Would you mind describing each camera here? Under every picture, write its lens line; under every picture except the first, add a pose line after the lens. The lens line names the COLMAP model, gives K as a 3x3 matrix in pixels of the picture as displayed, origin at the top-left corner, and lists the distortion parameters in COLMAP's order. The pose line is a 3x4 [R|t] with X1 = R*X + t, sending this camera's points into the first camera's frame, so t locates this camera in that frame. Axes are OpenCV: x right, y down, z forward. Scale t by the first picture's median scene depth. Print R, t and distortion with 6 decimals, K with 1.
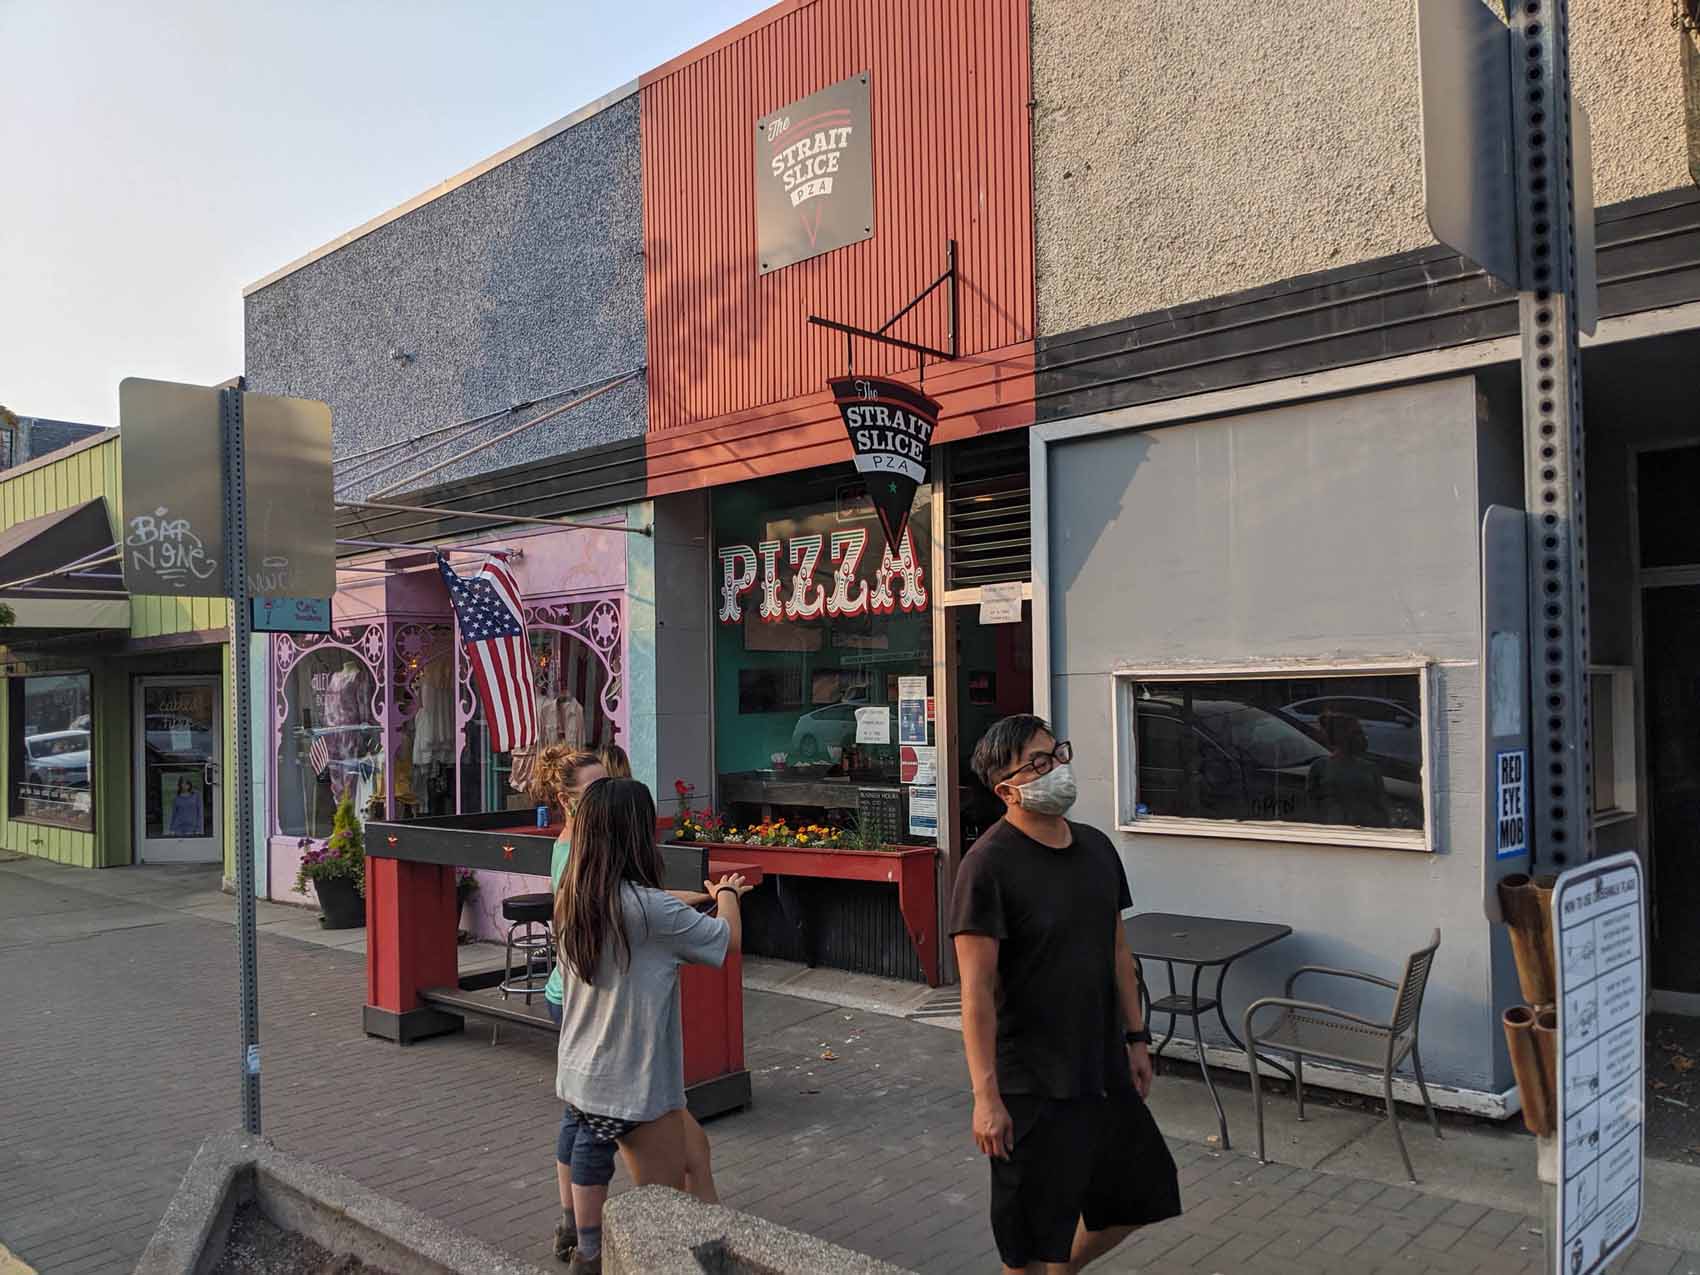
lens RADIAL K [[1339.8, 0, 849.8], [0, 1339.8, 615.8], [0, 0, 1]] dist [0.004662, -0.109737]
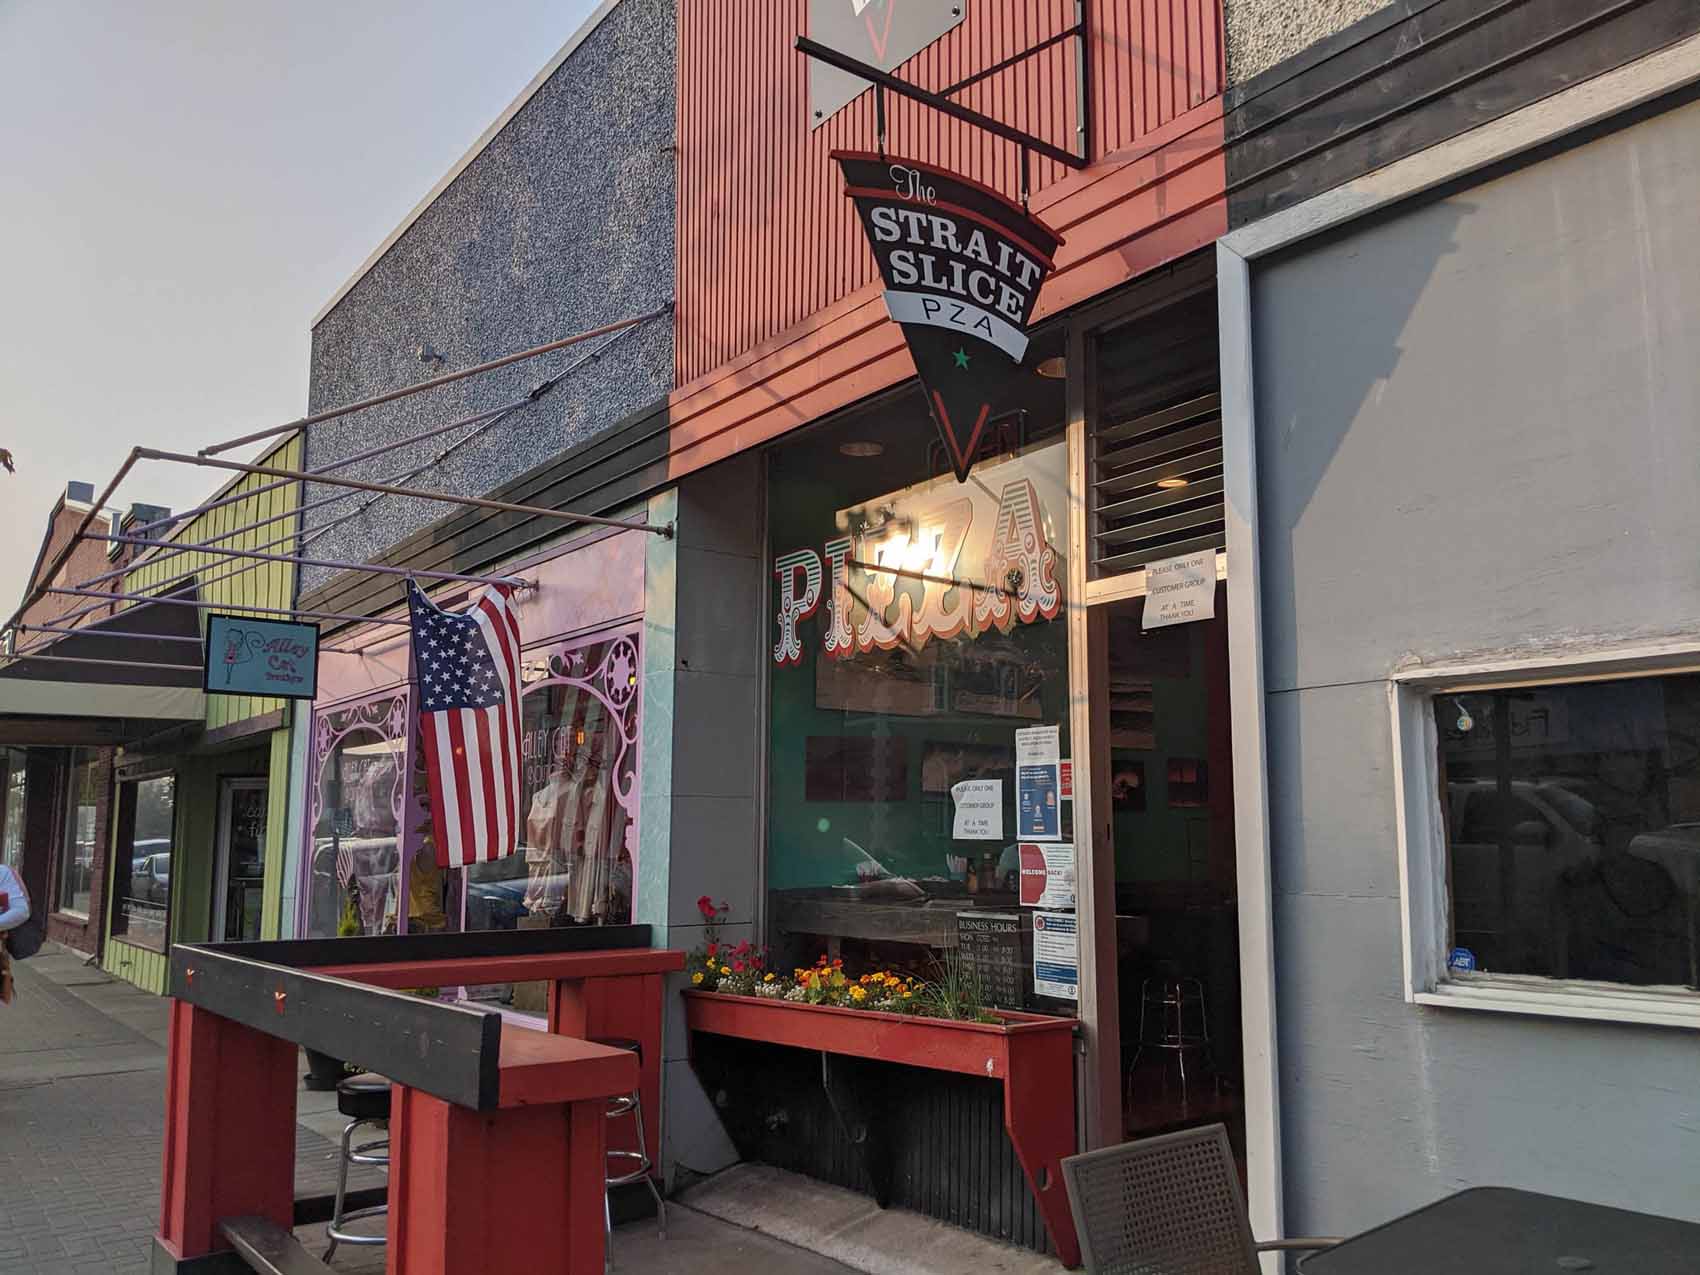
lens RADIAL K [[1348.7, 0, 850.0], [0, 1348.7, 637.5], [0, 0, 1]] dist [0.028001, -0.105856]
pose [[0.984527, -0.008879, -0.175010, 0.071702], [-0.006405, 0.996225, -0.086575, 0.059138], [0.175118, 0.086356, 0.980753, 0.390586]]
